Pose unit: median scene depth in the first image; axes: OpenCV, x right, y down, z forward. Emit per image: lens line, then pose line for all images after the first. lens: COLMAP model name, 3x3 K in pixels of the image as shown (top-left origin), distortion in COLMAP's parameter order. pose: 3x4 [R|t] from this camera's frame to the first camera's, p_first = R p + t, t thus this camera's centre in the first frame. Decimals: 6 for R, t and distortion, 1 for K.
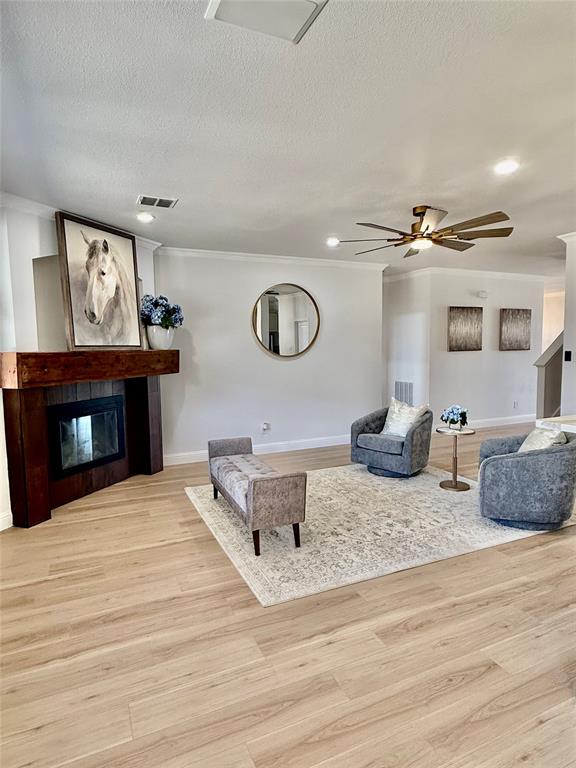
lens RADIAL K [[450.0, 0, 288.0], [0, 450.0, 384.0], [0, 0, 1]] dist [0.000301, 0.000210]
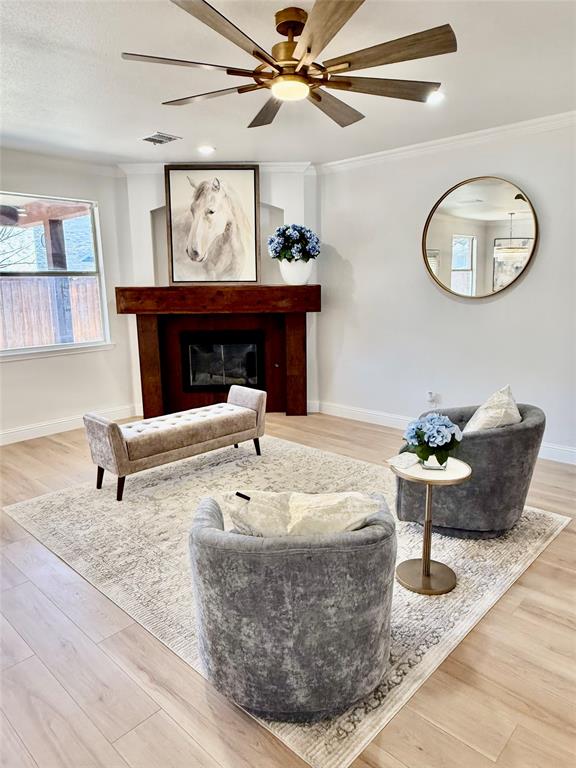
lens RADIAL K [[521.1, 0, 290.5], [0, 521.1, 381.3], [0, 0, 1]] dist [0.007863, 0.002089]
pose [[0.373298, 0.177554, -0.910562, 0.857115], [-0.070271, 0.984106, 0.163086, -0.067104], [0.925046, 0.003107, 0.379842, 0.710297]]
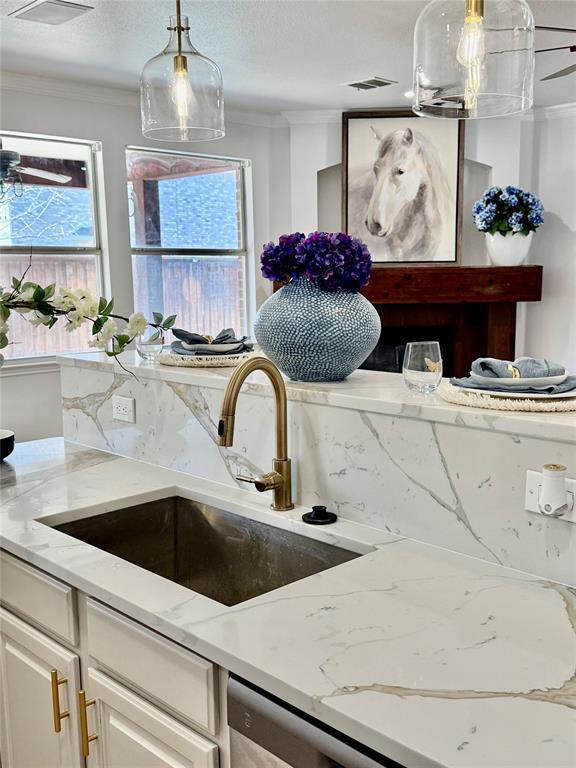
lens RADIAL K [[809.0, 0, 288.0], [0, 809.0, 384.0], [0, 0, 1]] dist [0.218014, -0.485842]
pose [[0.323602, 0.139892, -0.935795, 0.985098], [-0.072951, 0.989755, 0.122732, -0.032346], [0.943377, 0.028551, 0.330492, 0.324419]]
